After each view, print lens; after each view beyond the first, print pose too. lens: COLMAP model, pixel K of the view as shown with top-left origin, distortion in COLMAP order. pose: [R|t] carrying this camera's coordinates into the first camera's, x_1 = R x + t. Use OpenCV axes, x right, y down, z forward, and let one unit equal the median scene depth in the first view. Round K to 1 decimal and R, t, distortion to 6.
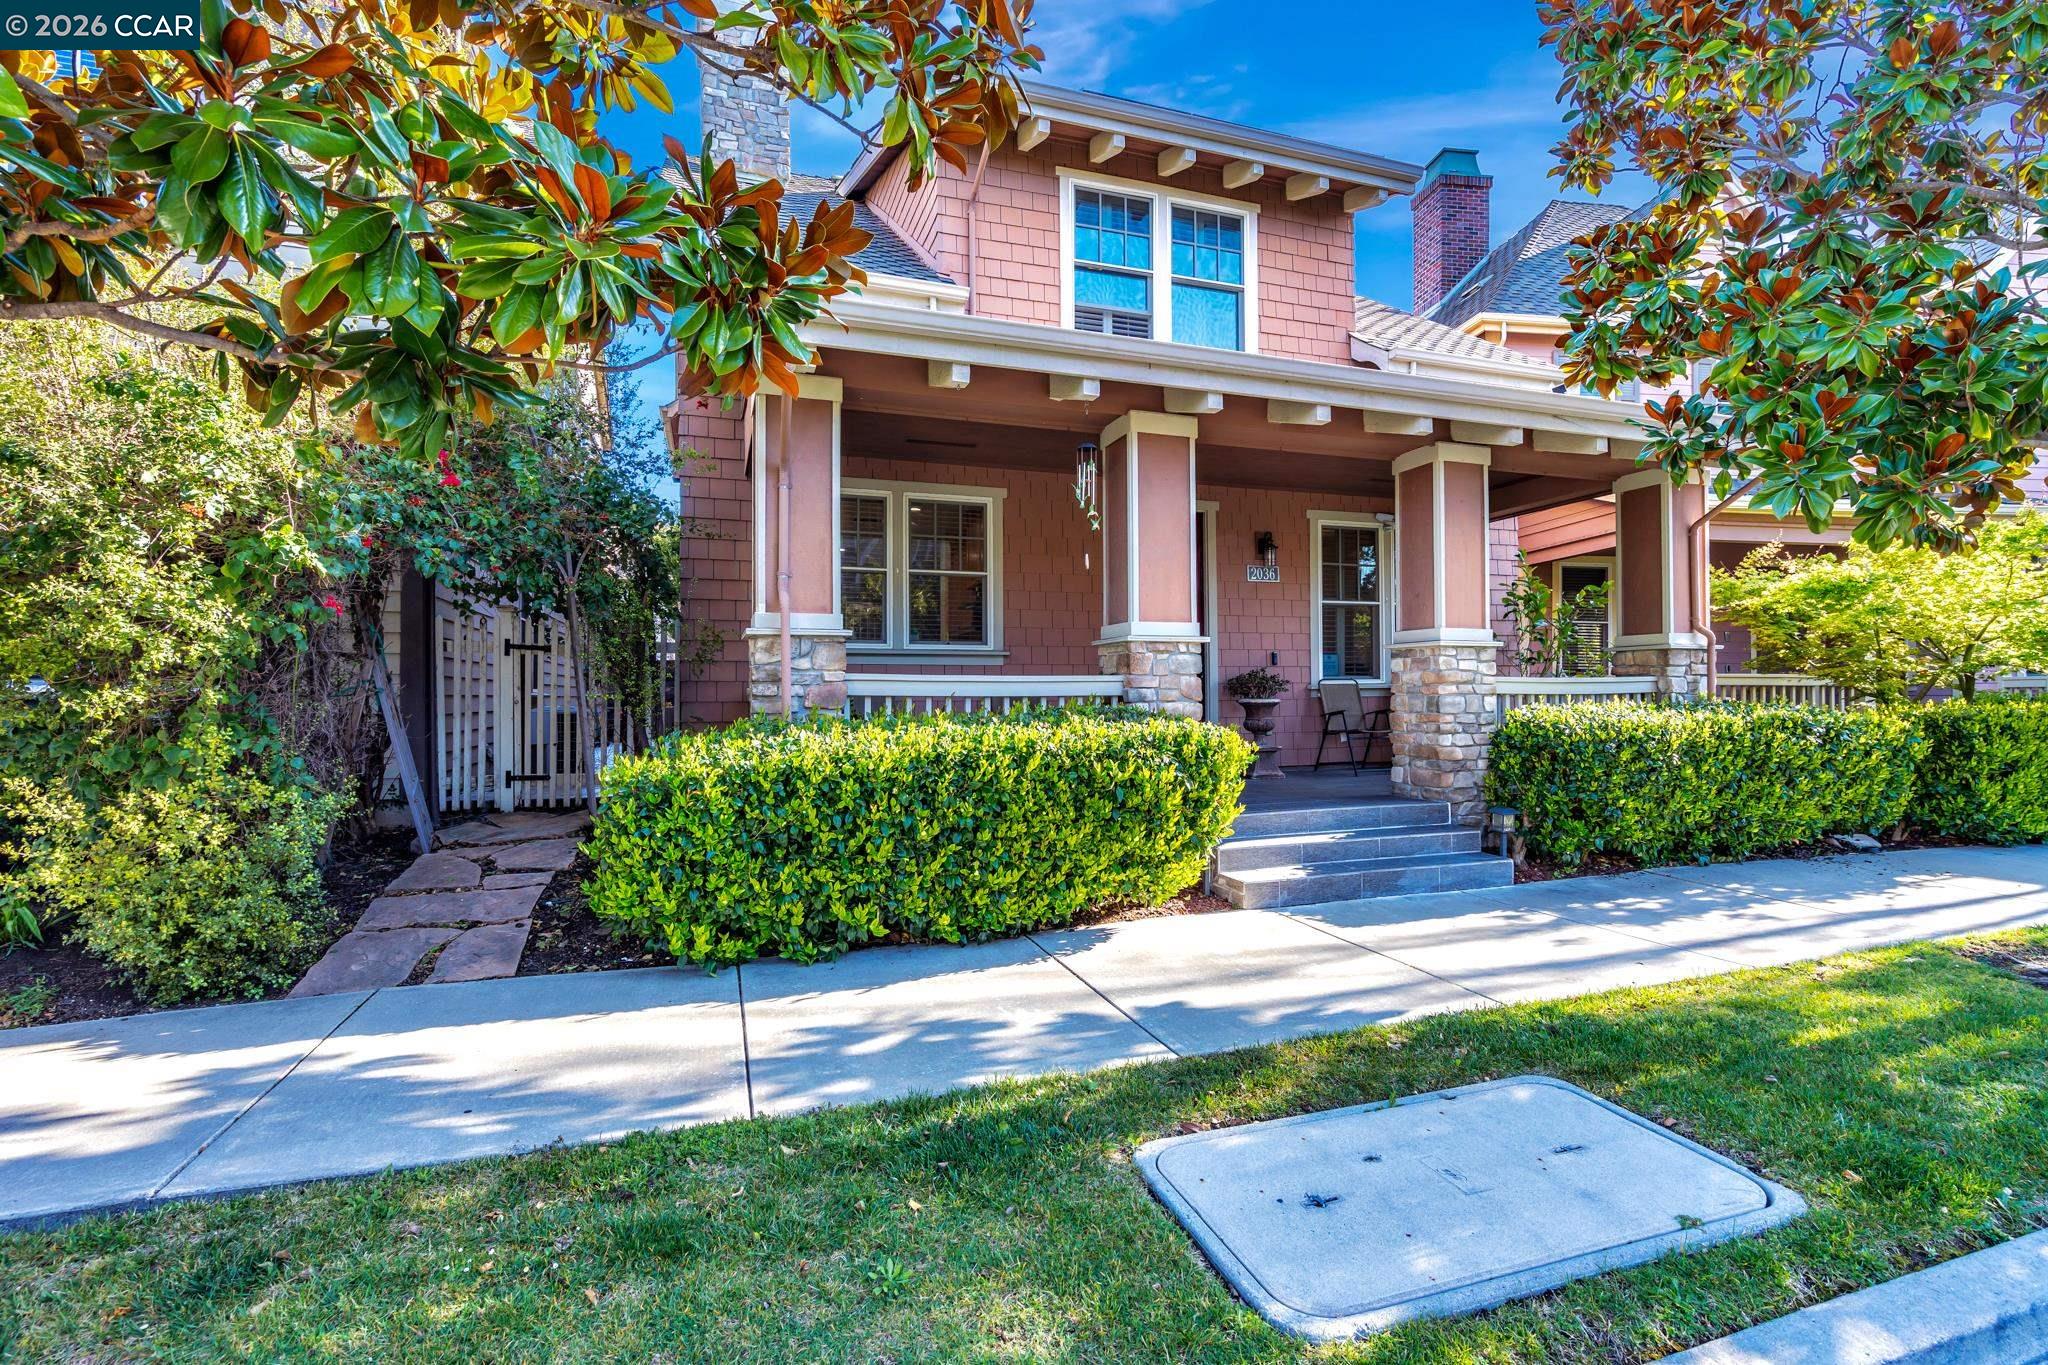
lens RADIAL K [[932.9, 0, 1020.9], [0, 932.9, 682.5], [0, 0, 1]] dist [-0.007354, 0.001129]
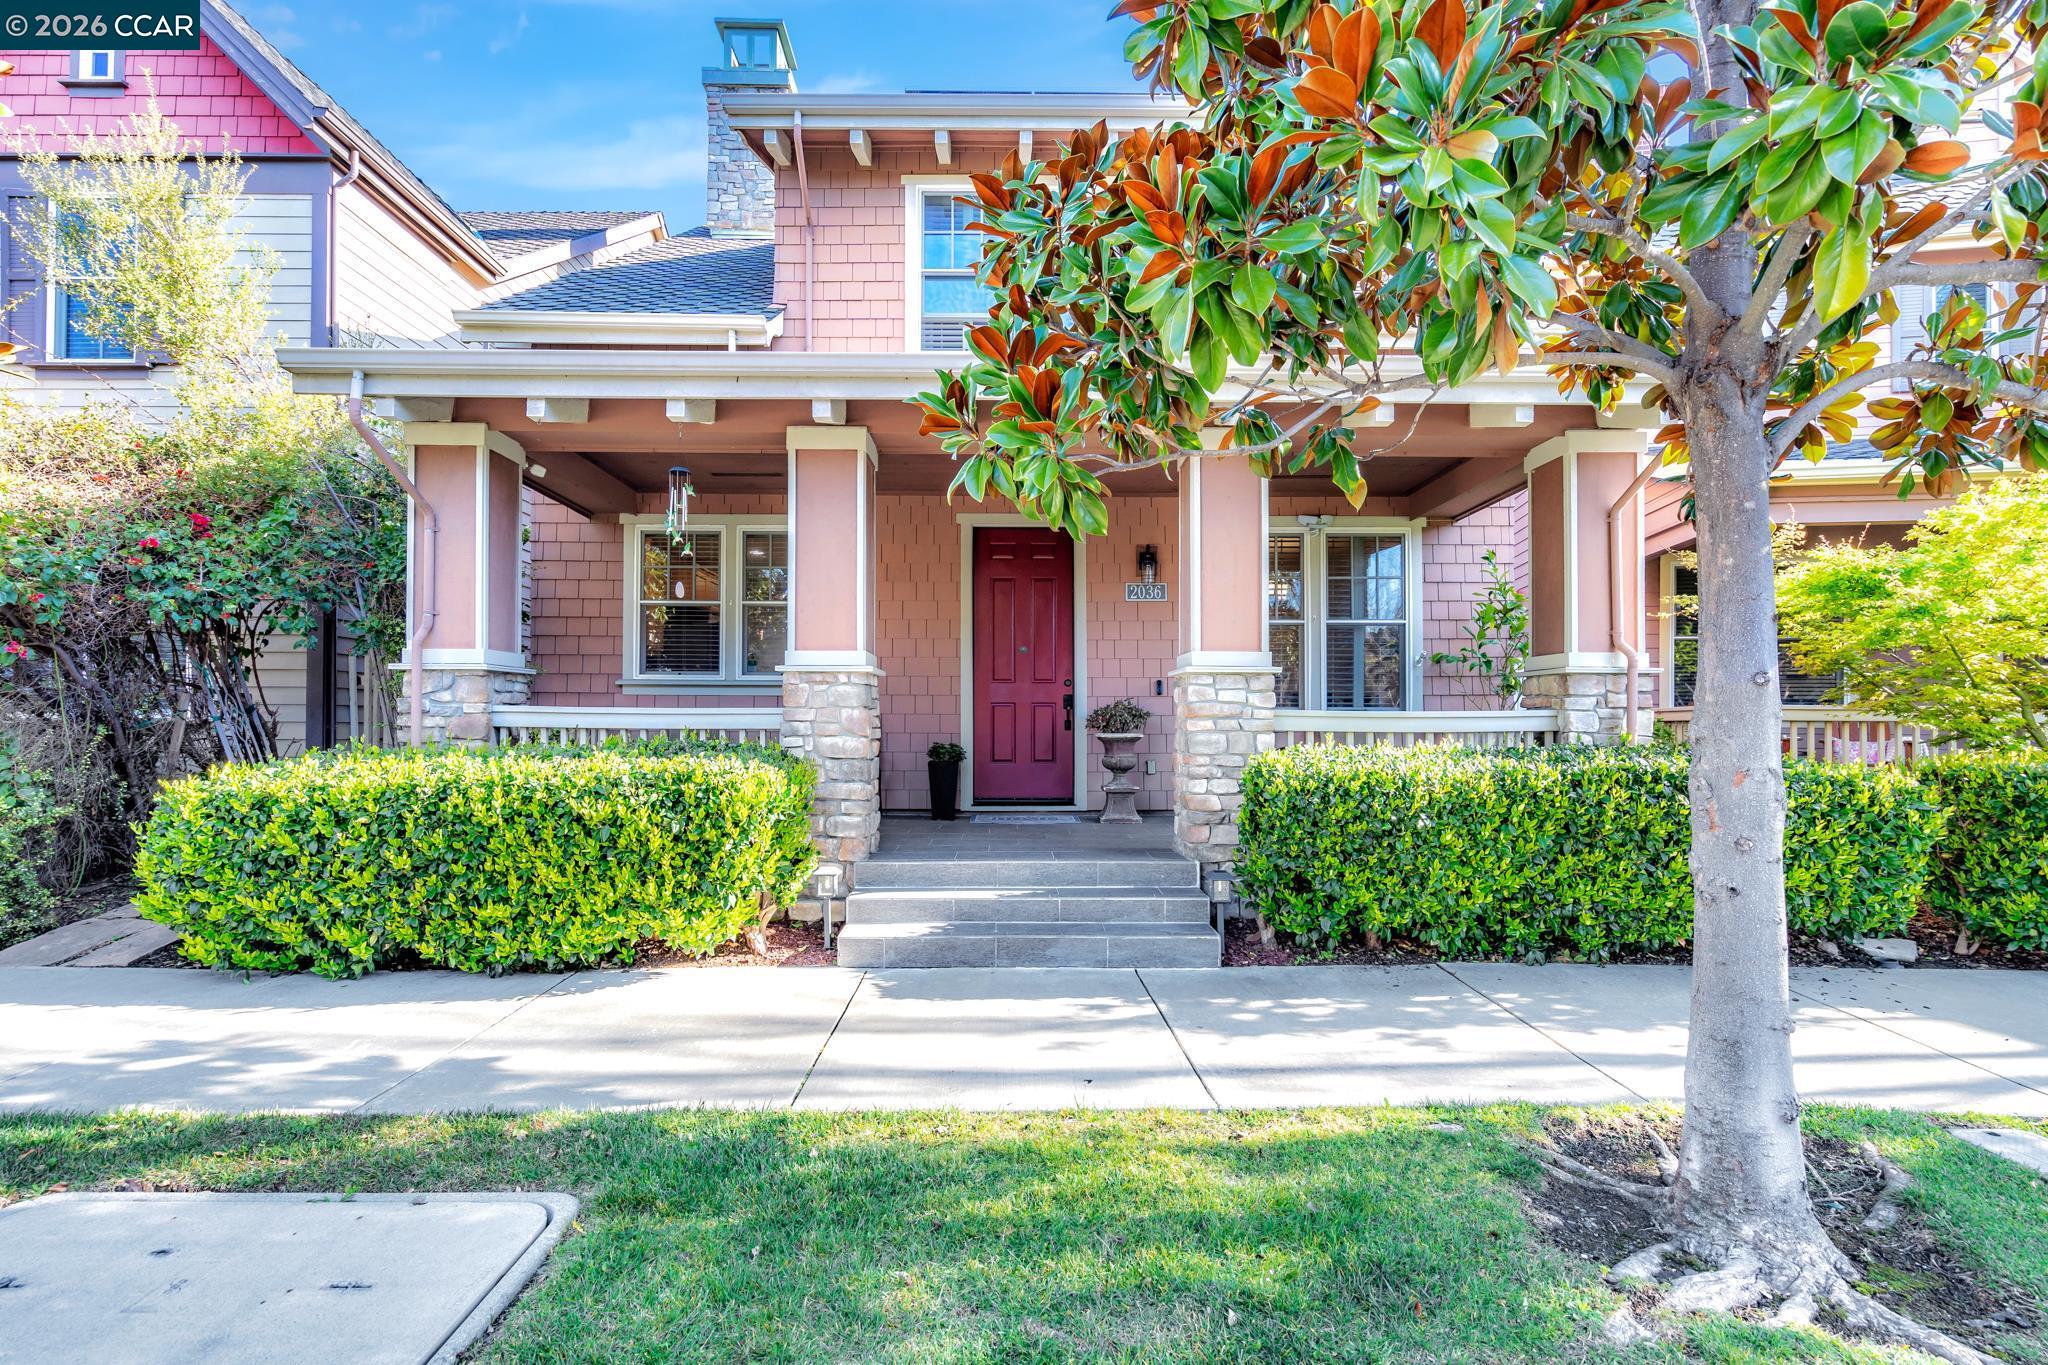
lens RADIAL K [[932.9, 0, 1016.9], [0, 932.9, 688.9], [0, 0, 1]] dist [-0.007354, 0.001129]
pose [[0.950733, -0.003463, -0.309993, 0.697920], [-0.003638, 0.999744, -0.022326, -0.007203], [0.309991, 0.022354, 0.950477, 0.191426]]
